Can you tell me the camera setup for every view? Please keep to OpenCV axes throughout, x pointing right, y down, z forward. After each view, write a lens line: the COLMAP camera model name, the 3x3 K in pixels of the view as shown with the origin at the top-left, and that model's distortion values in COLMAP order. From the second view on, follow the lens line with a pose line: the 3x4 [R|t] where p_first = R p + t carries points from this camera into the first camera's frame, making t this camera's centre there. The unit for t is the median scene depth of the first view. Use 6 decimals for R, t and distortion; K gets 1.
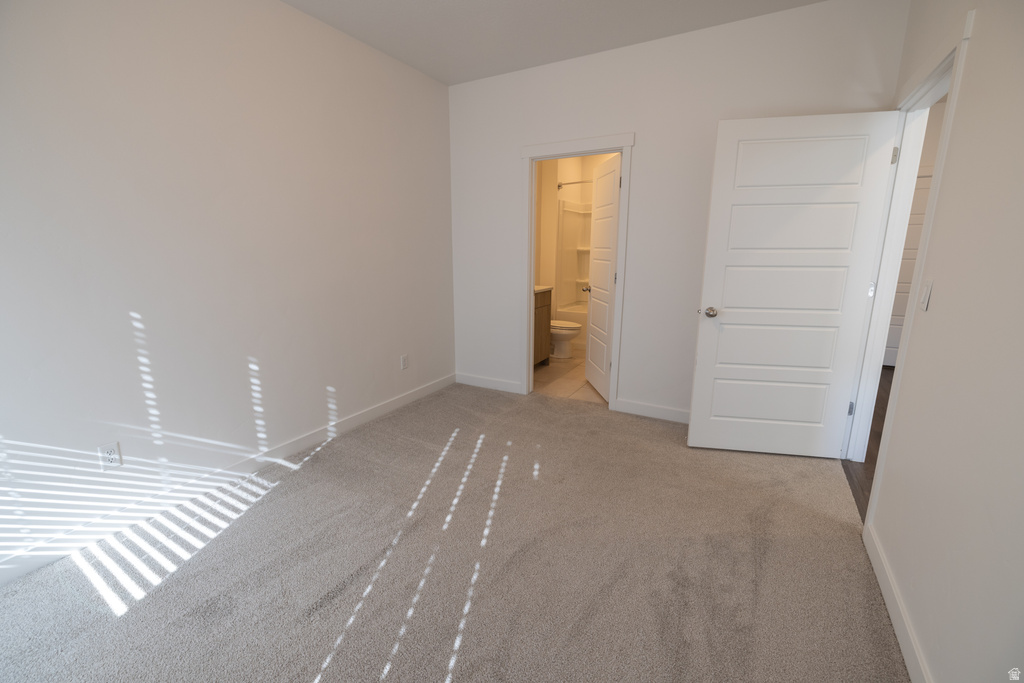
lens RADIAL K [[428.9, 0, 512.9], [0, 428.9, 337.8], [0, 0, 1]] dist [-0.000282, -0.000991]
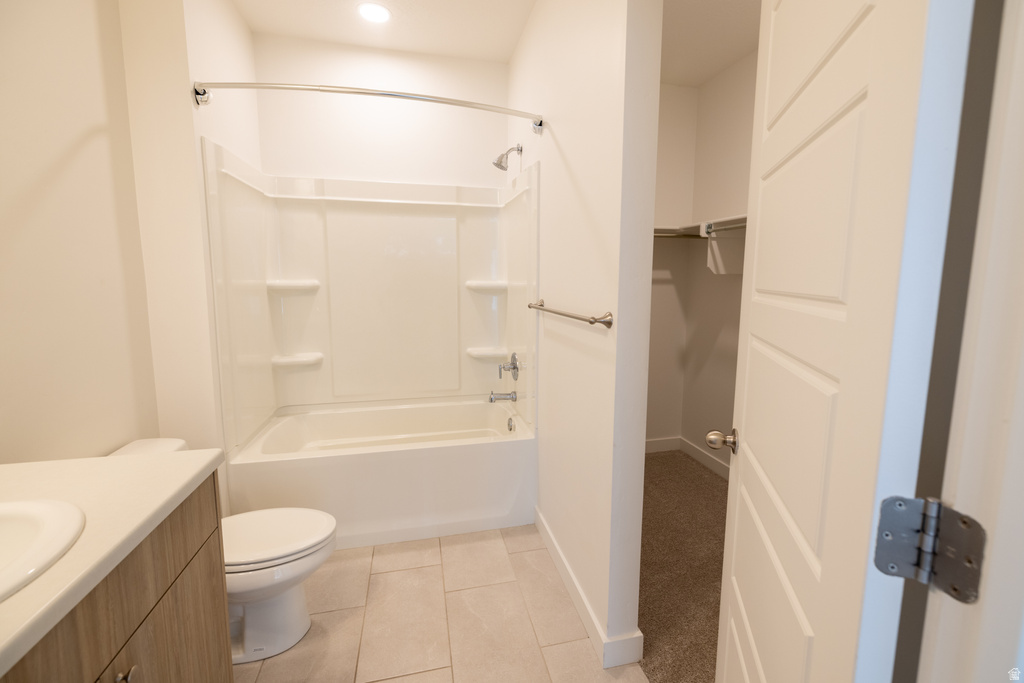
lens RADIAL K [[428.9, 0, 512.9], [0, 428.9, 337.8], [0, 0, 1]] dist [-0.000282, -0.000991]
pose [[0.738014, -0.085749, 0.669315, 0.049694], [0.137144, 0.990252, -0.024355, -0.126065], [-0.660702, 0.109767, 0.742580, 0.602874]]
